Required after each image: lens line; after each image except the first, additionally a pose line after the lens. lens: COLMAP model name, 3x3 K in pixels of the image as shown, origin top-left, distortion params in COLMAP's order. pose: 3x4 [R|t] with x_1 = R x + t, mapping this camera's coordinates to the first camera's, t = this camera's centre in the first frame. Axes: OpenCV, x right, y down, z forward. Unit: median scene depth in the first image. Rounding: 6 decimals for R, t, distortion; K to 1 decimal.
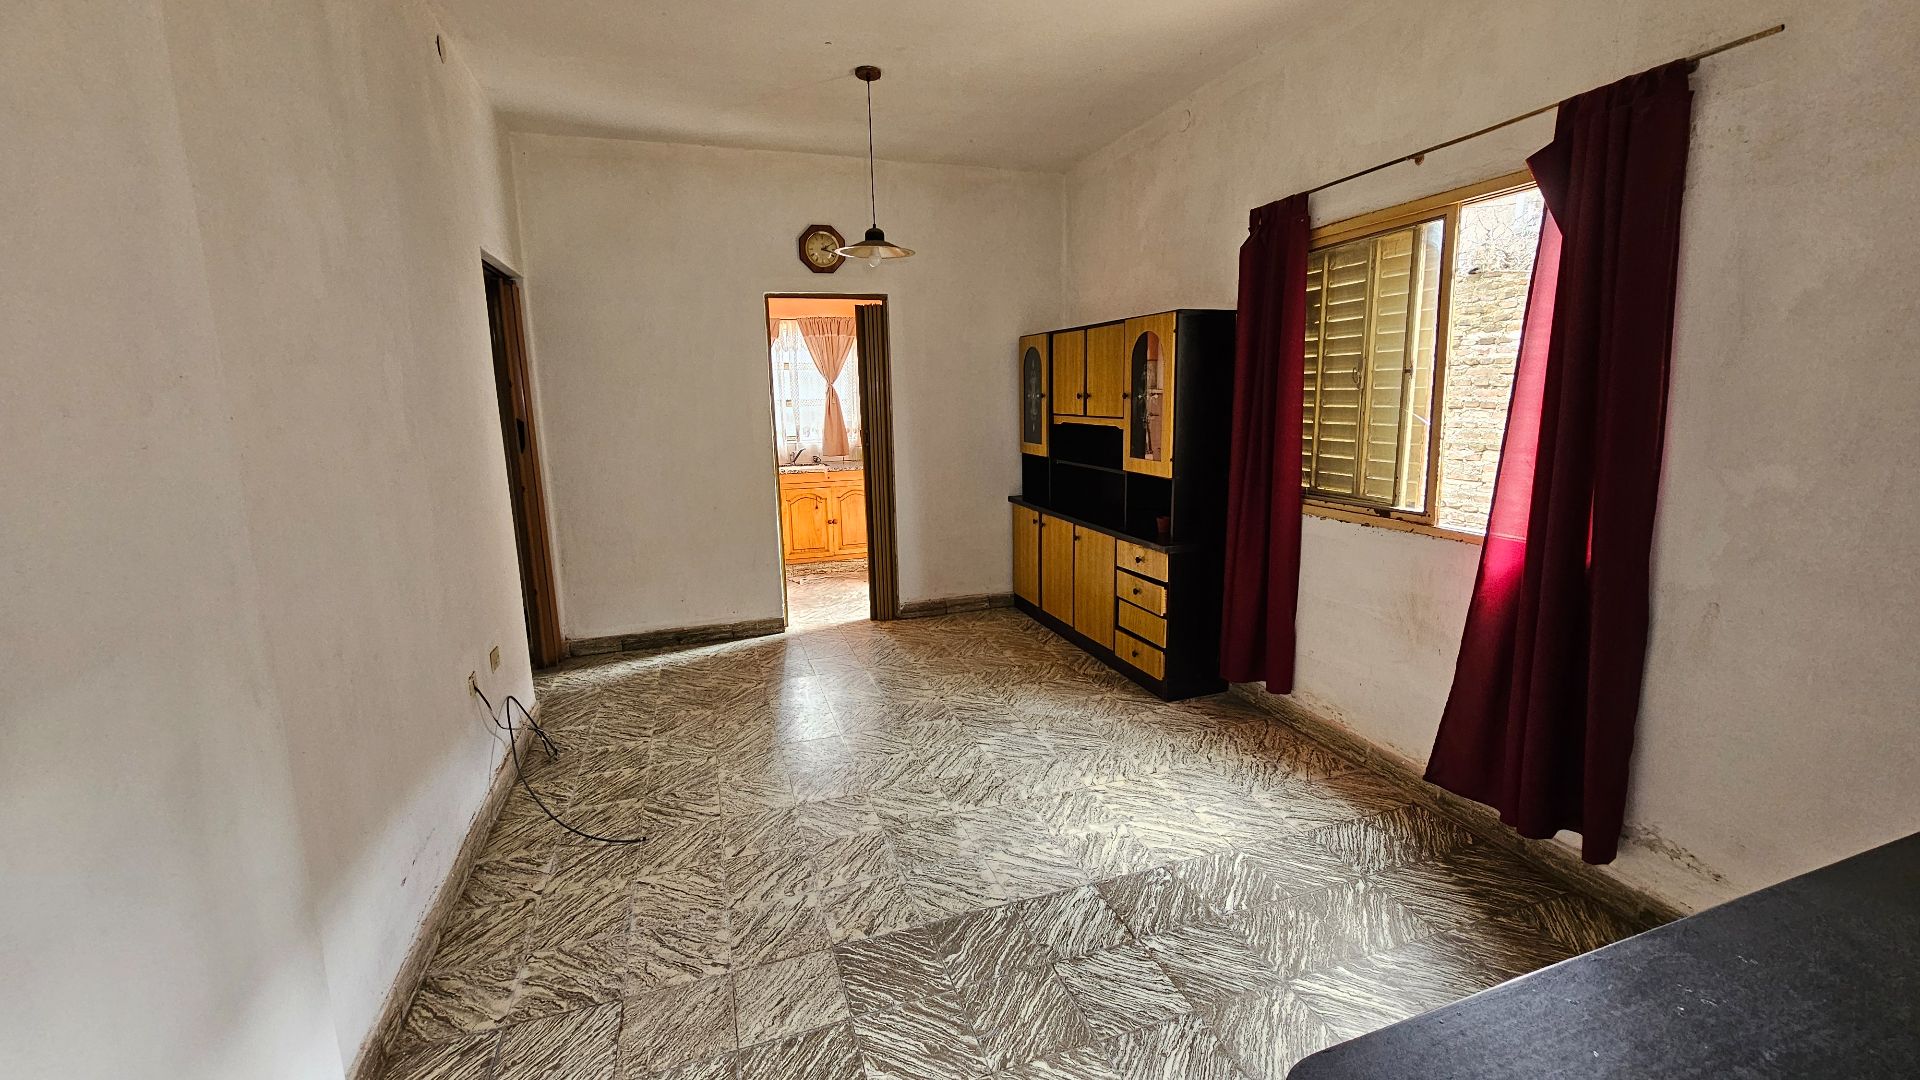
lens RADIAL K [[786.7, 0, 965.6], [0, 786.7, 528.4], [0, 0, 1]] dist [-0.001735, 0.000497]
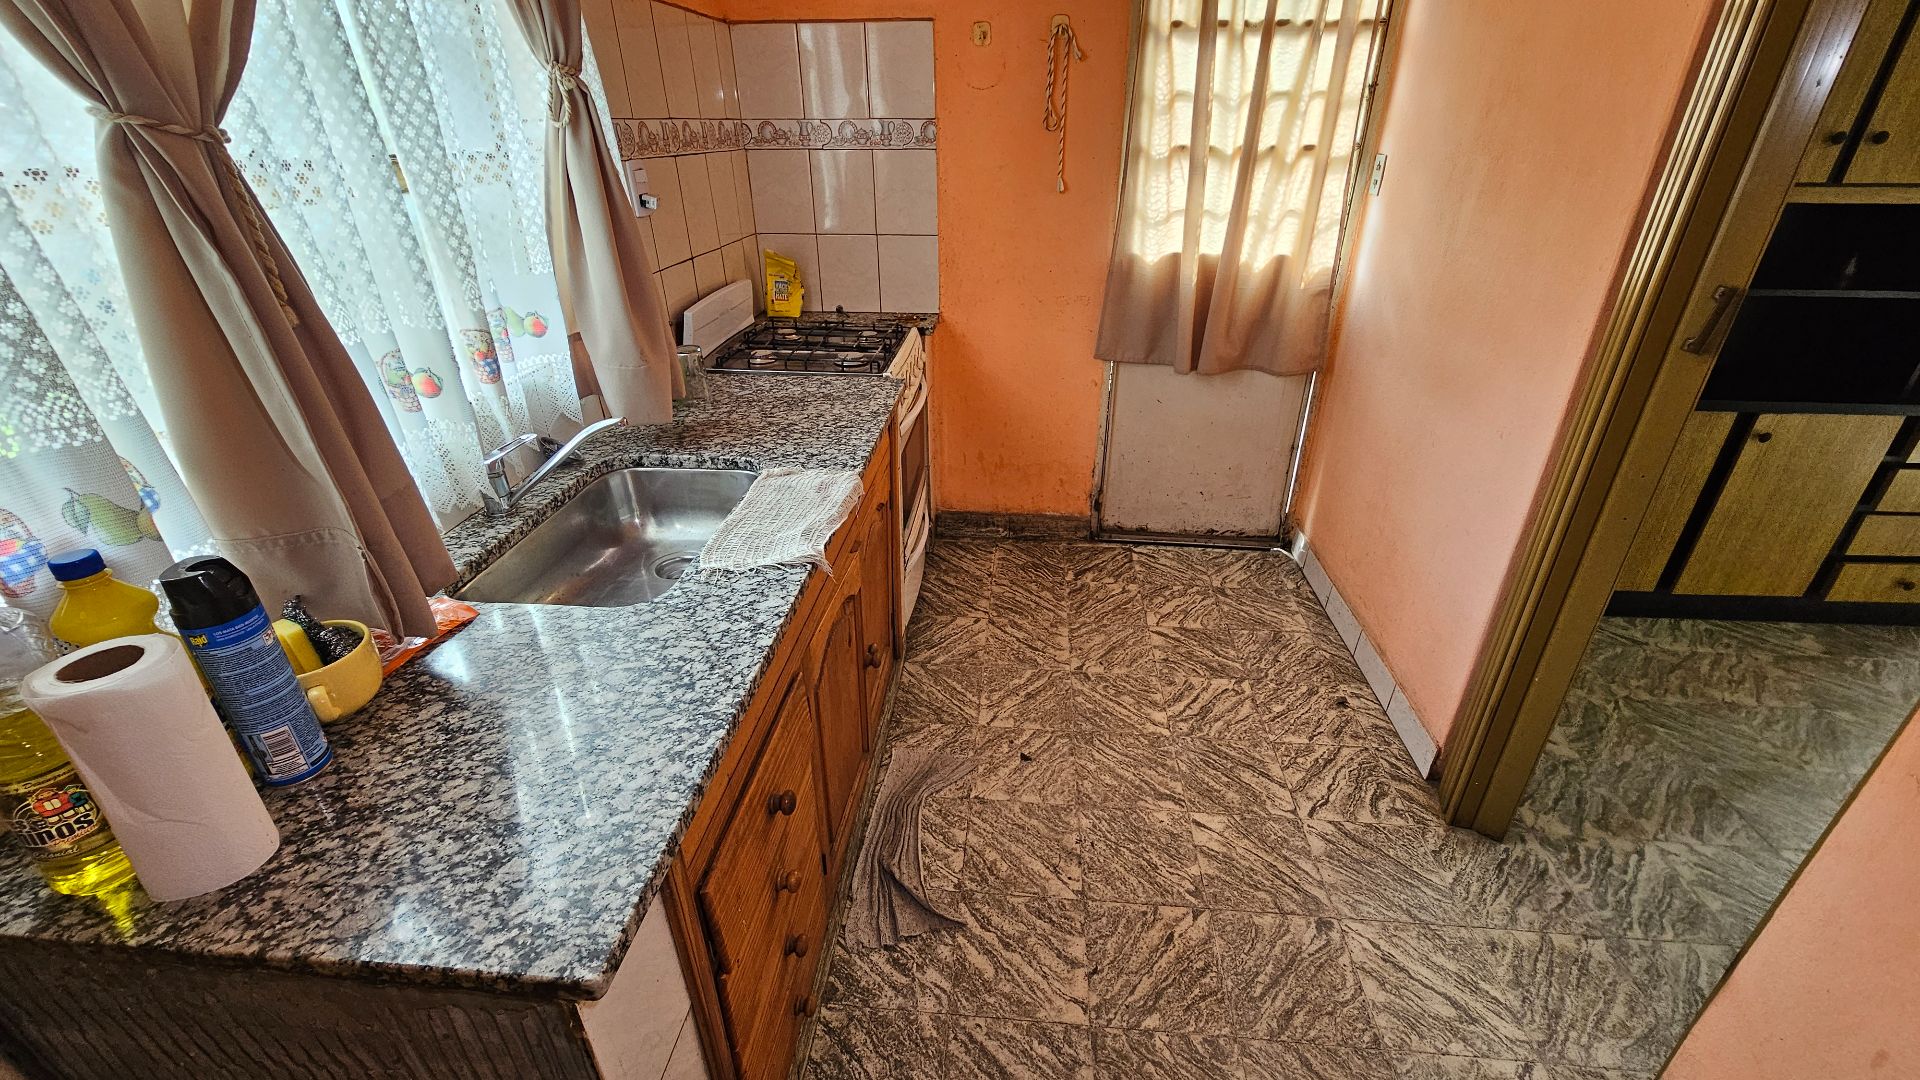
lens RADIAL K [[786.7, 0, 965.6], [0, 786.7, 528.4], [0, 0, 1]] dist [-0.001735, 0.000497]
pose [[0.400582, -0.404213, 0.822281, -0.684573], [0.153550, 0.914355, 0.374670, -0.273622], [-0.903303, -0.023825, 0.428340, 1.638161]]
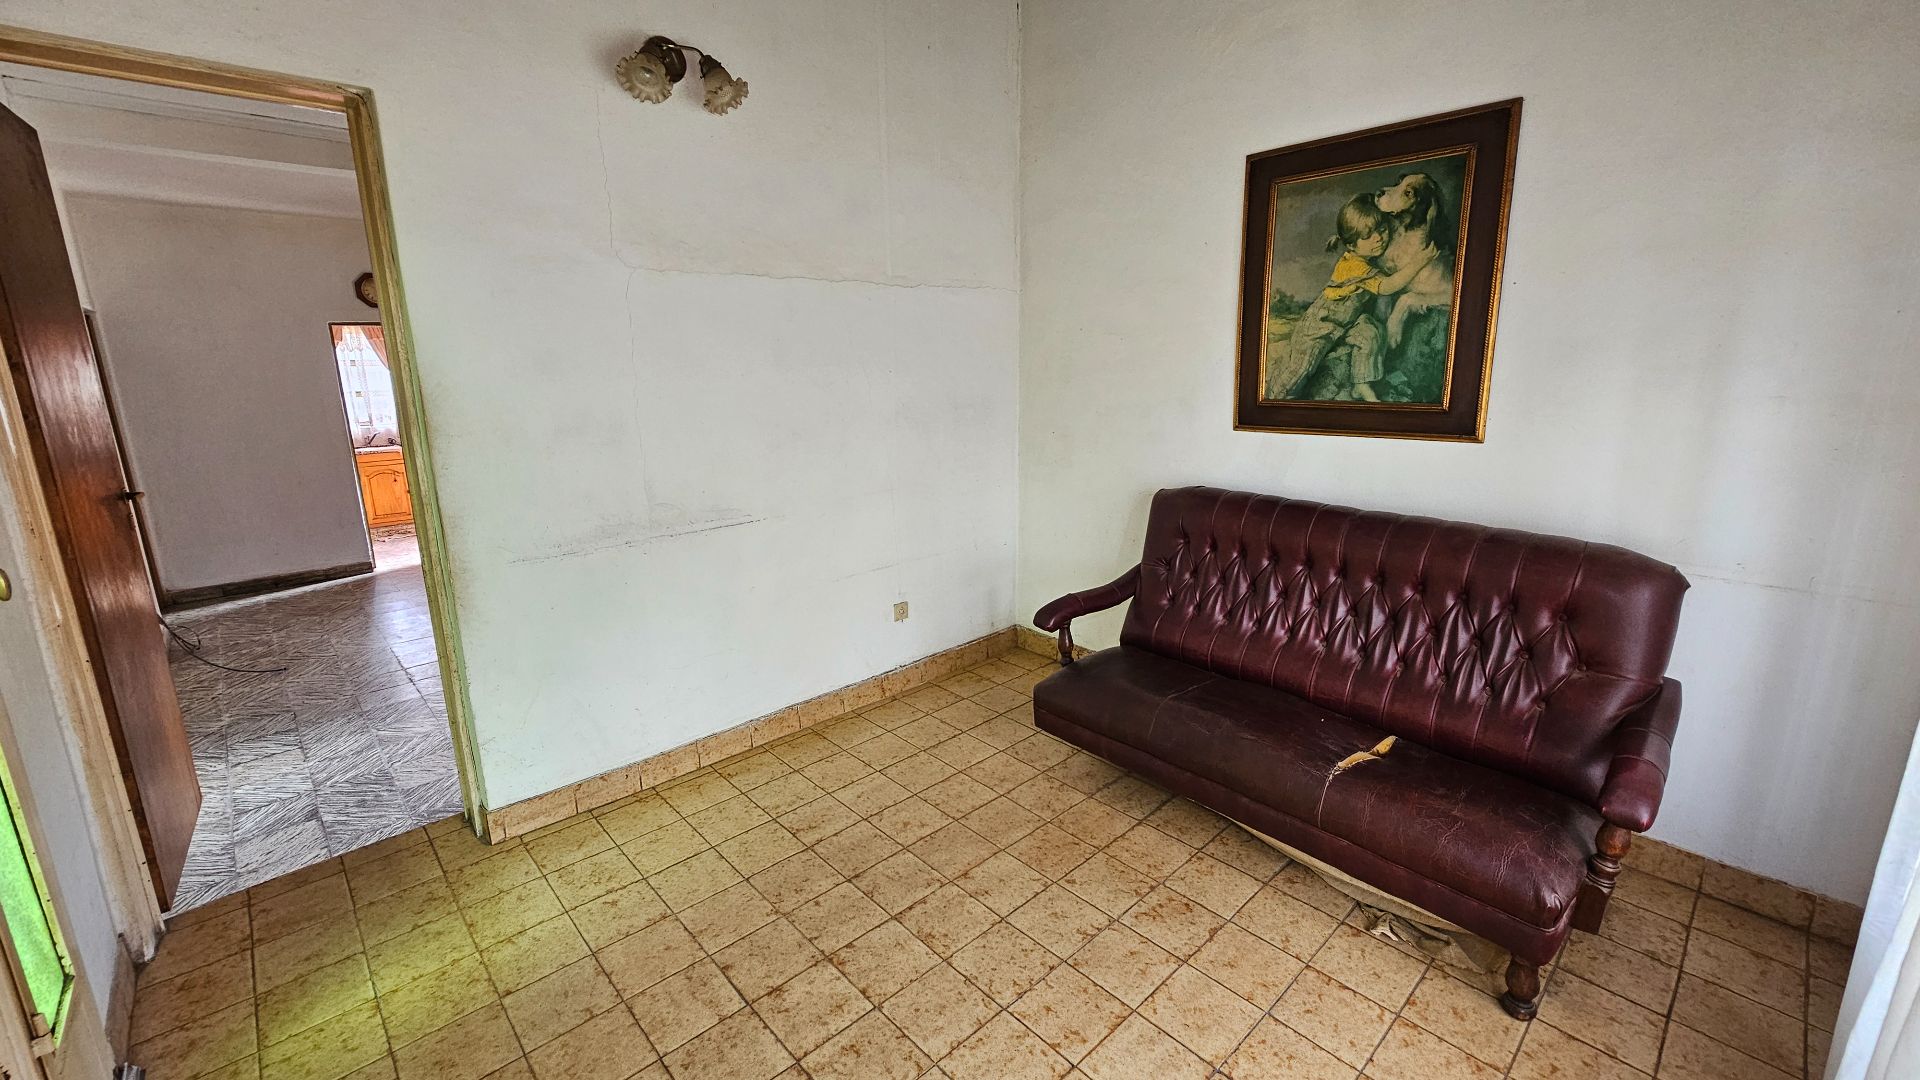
lens RADIAL K [[786.7, 0, 965.6], [0, 786.7, 528.4], [0, 0, 1]] dist [-0.001735, 0.000497]
pose [[0.909482, -0.081998, 0.407577, 0.223103], [0.062638, 0.996192, 0.060645, 0.057840], [-0.410998, -0.029626, 0.911155, -0.956977]]
